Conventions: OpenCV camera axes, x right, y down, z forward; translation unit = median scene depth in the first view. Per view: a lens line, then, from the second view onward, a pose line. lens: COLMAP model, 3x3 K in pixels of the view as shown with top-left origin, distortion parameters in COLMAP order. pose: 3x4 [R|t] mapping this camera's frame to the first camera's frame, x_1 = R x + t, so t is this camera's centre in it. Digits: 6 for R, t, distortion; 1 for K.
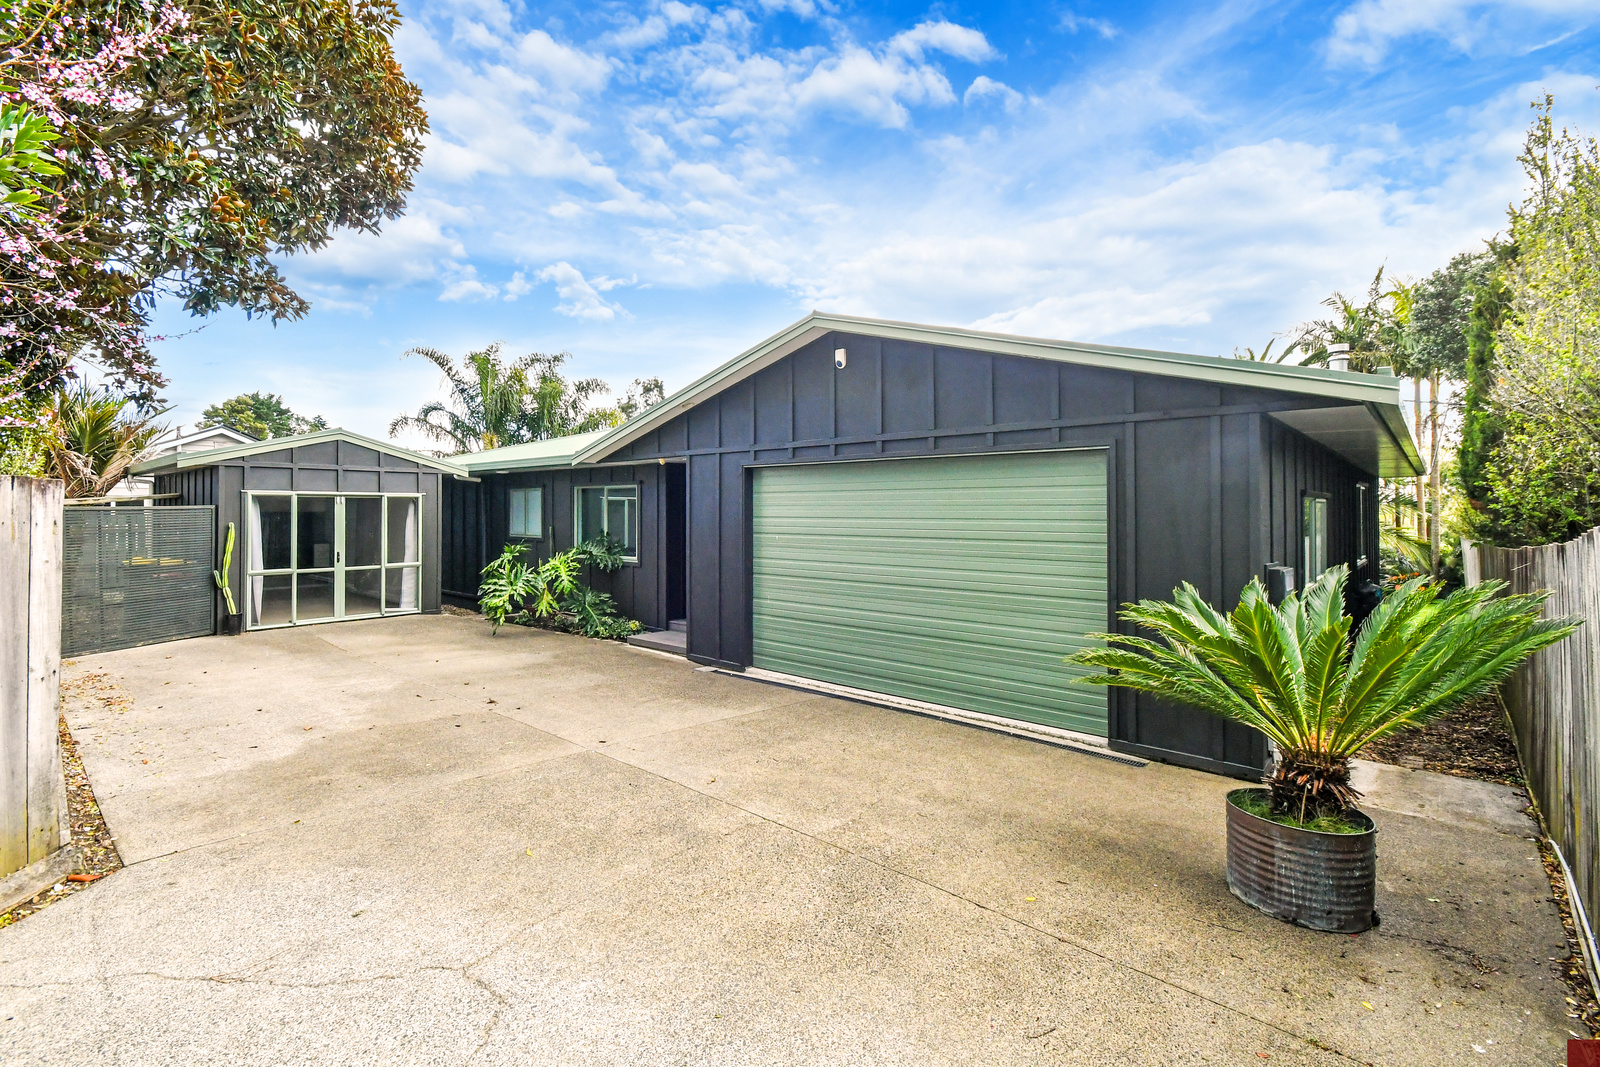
lens RADIAL K [[707.9, 0, 772.6], [0, 707.9, 509.8], [0, 0, 1]] dist [0.000472, -0.020343]
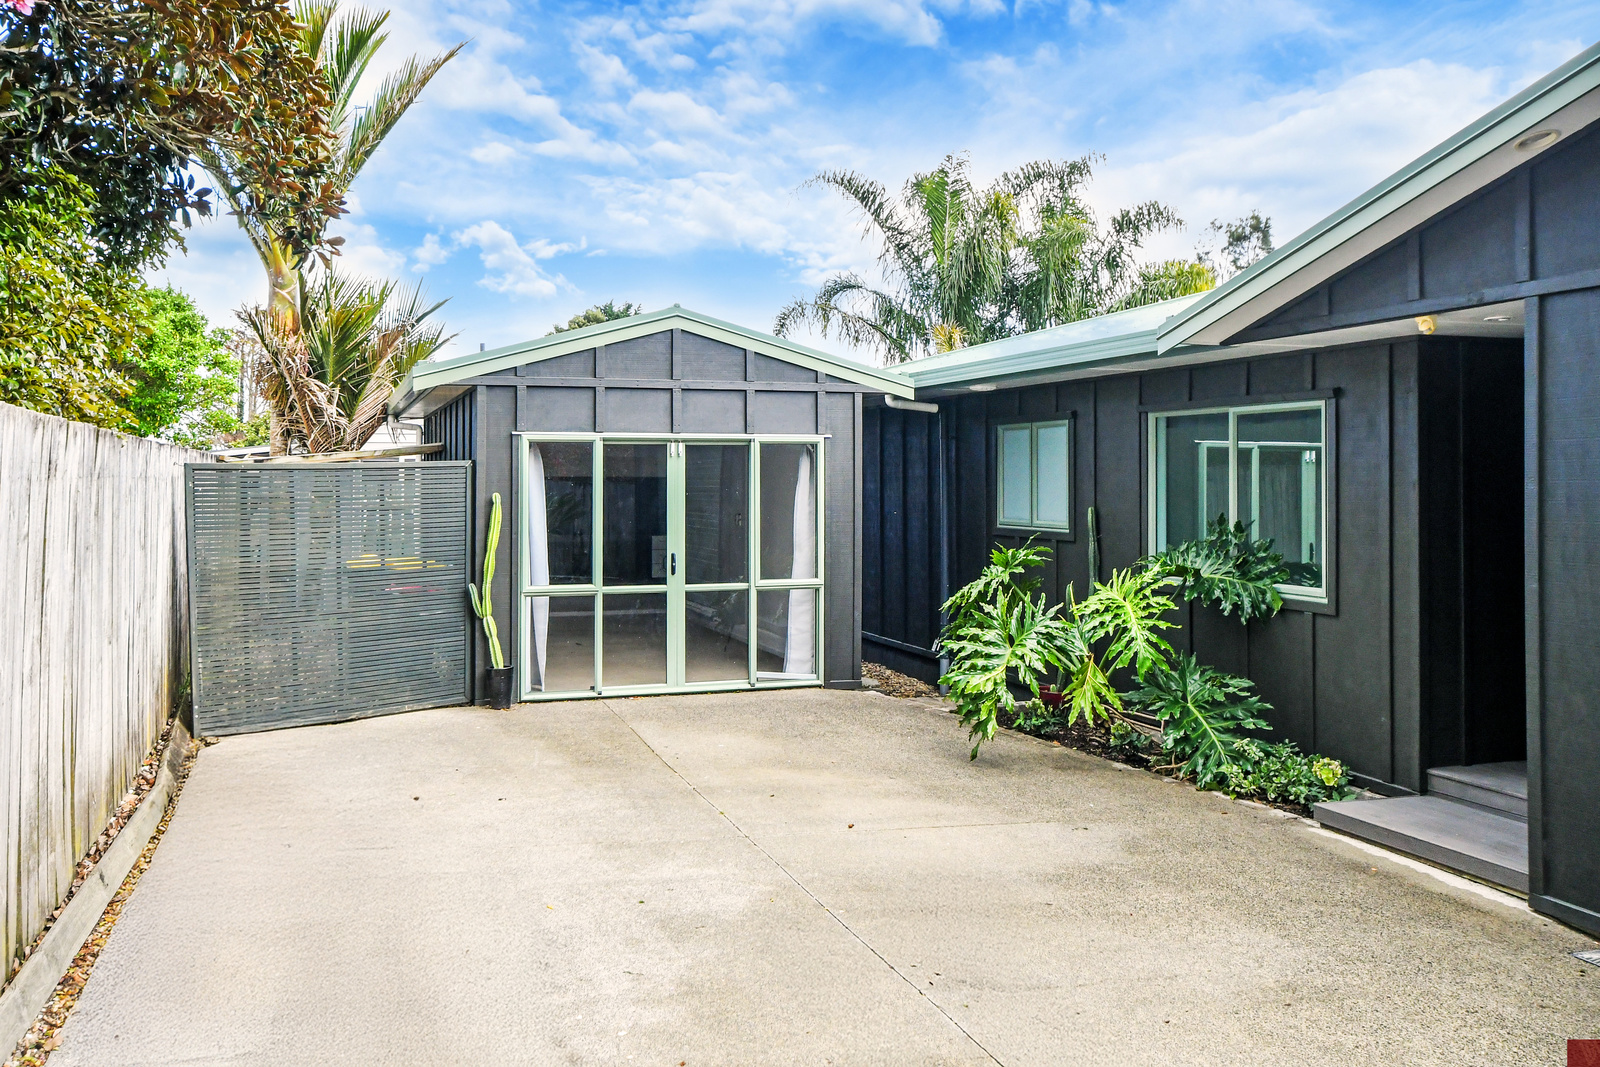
lens RADIAL K [[1342.2, 0, 798.6], [0, 1342.2, 483.7], [0, 0, 1]] dist [0.080485, 0.000001]
pose [[0.883873, 0.001640, -0.467724, -0.095243], [0.000538, 0.999990, 0.004524, 0.005994], [0.467727, -0.004250, 0.883863, 0.207341]]
